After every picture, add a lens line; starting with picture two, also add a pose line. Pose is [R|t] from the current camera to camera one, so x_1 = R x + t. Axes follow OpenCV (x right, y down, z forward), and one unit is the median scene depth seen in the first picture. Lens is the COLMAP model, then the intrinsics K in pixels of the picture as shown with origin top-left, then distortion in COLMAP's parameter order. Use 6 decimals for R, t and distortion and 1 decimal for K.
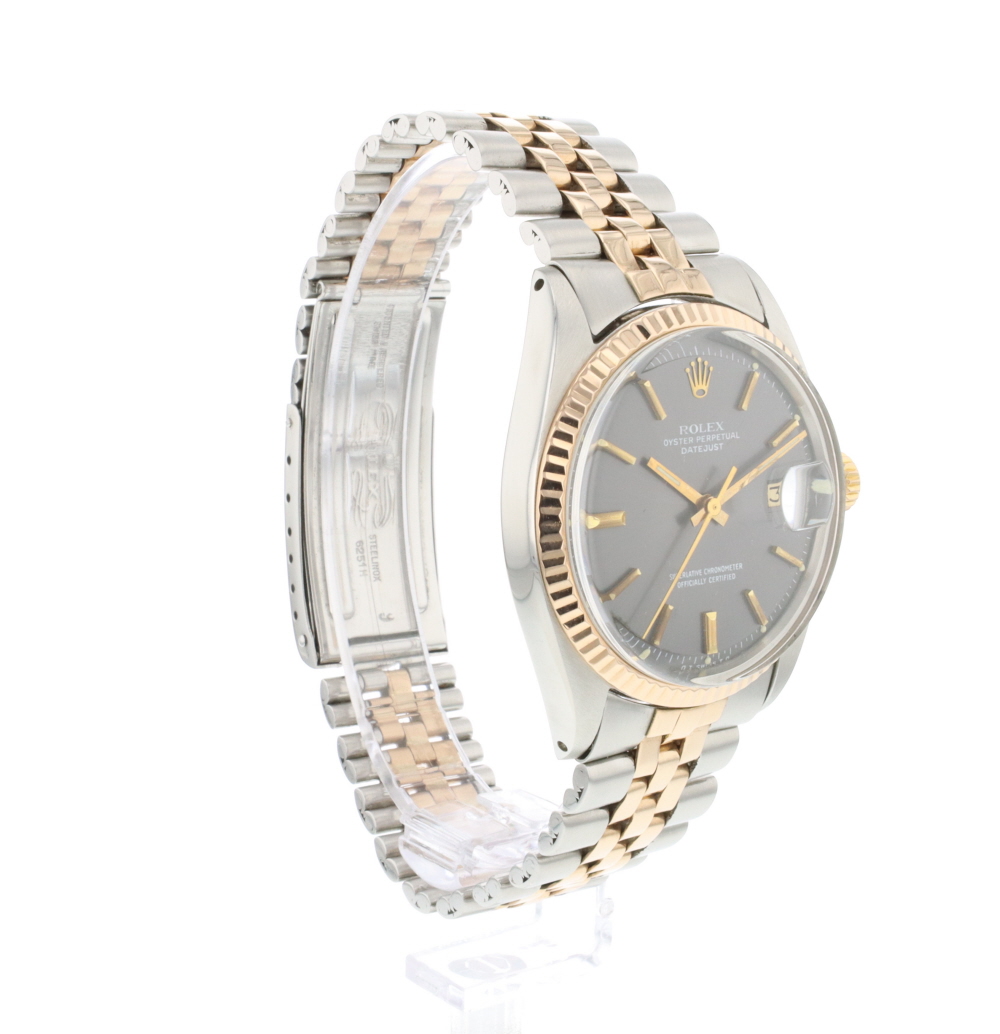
lens RADIAL K [[1960.6, 0, 474.0], [0, 1960.6, 516.8], [0, 0, 1]] dist [0.026974, -0.003247]
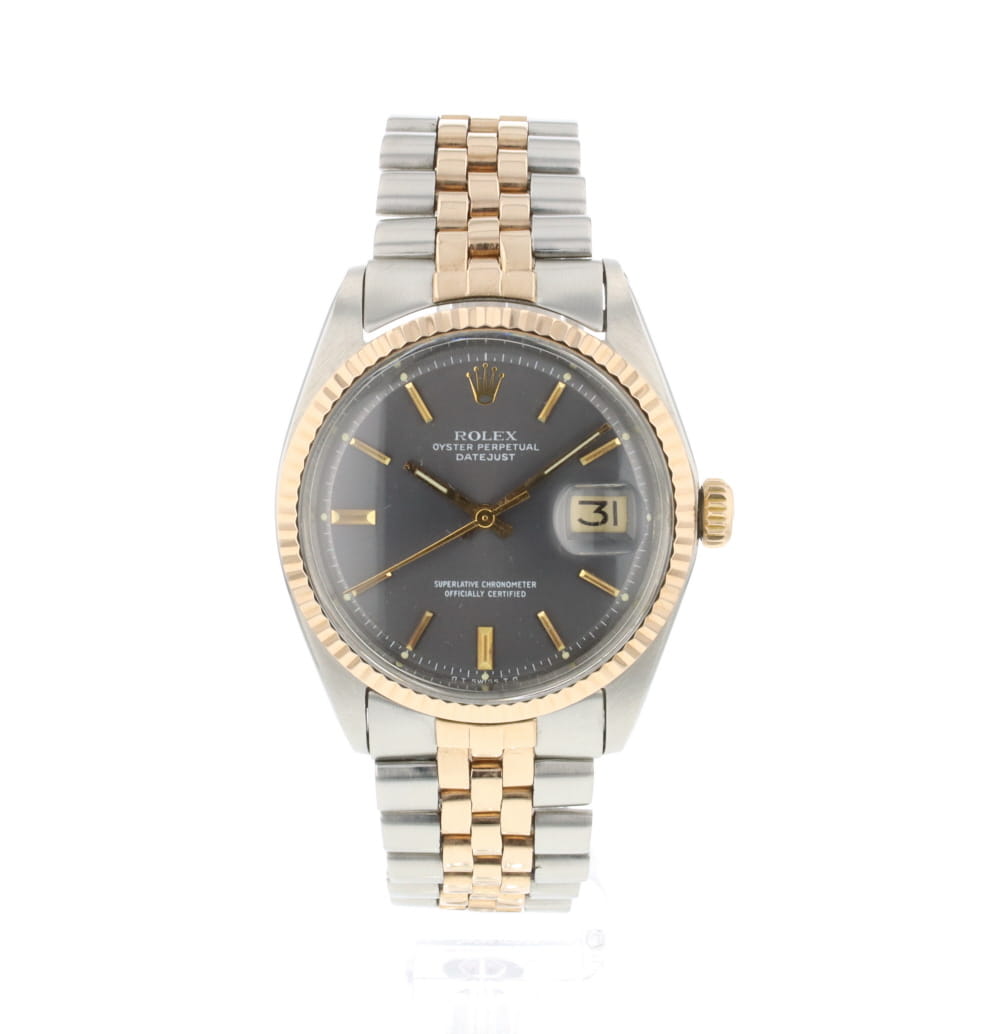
lens RADIAL K [[1960.6, 0, 474.0], [0, 1960.6, 516.8], [0, 0, 1]] dist [0.026974, -0.003247]
pose [[0.790430, 0.102072, -0.603989, 0.695896], [-0.105684, 0.993957, 0.029668, -0.033427], [0.603367, 0.040382, 0.796441, 0.225694]]
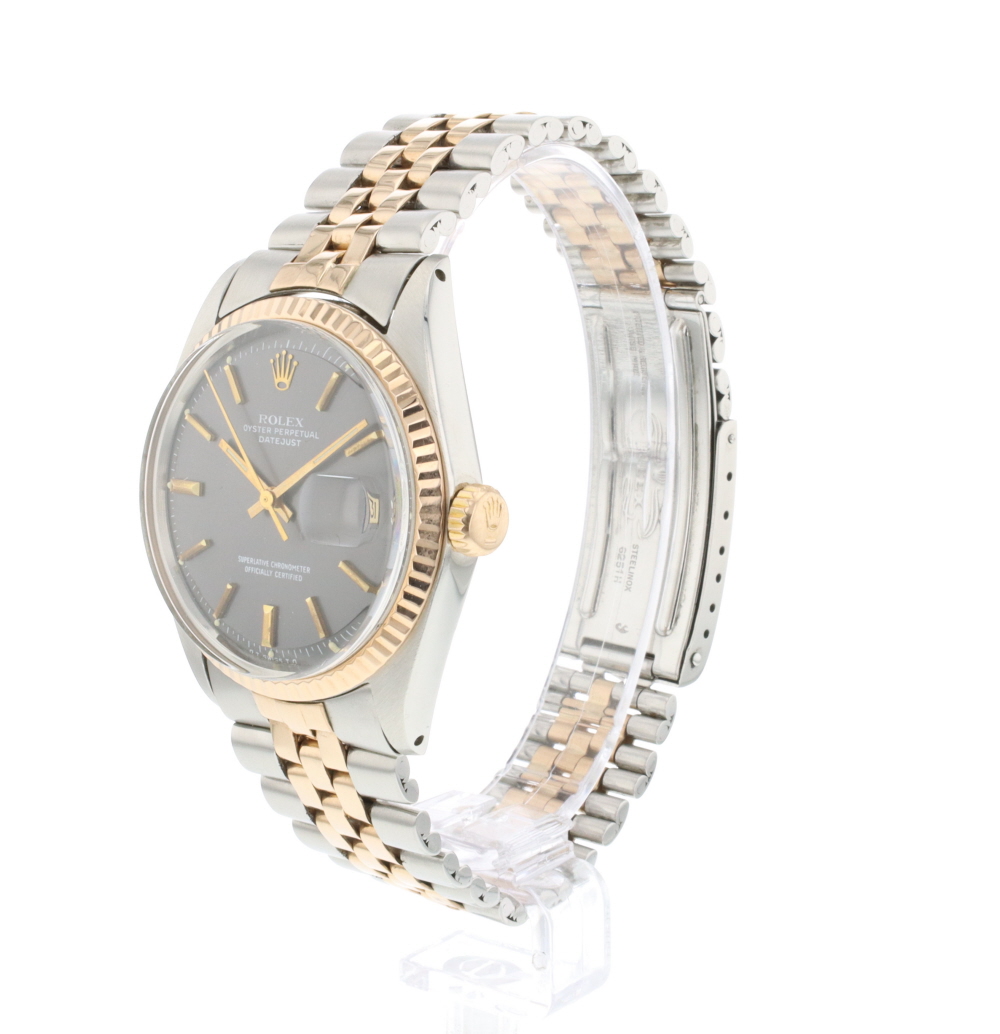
lens RADIAL K [[1960.6, 0, 474.0], [0, 1960.6, 516.8], [0, 0, 1]] dist [0.026974, -0.003247]
pose [[0.275063, 0.152487, -0.949257, 1.091776], [-0.178169, 0.978325, 0.105529, -0.119535], [0.944773, 0.140101, 0.296269, 0.798765]]
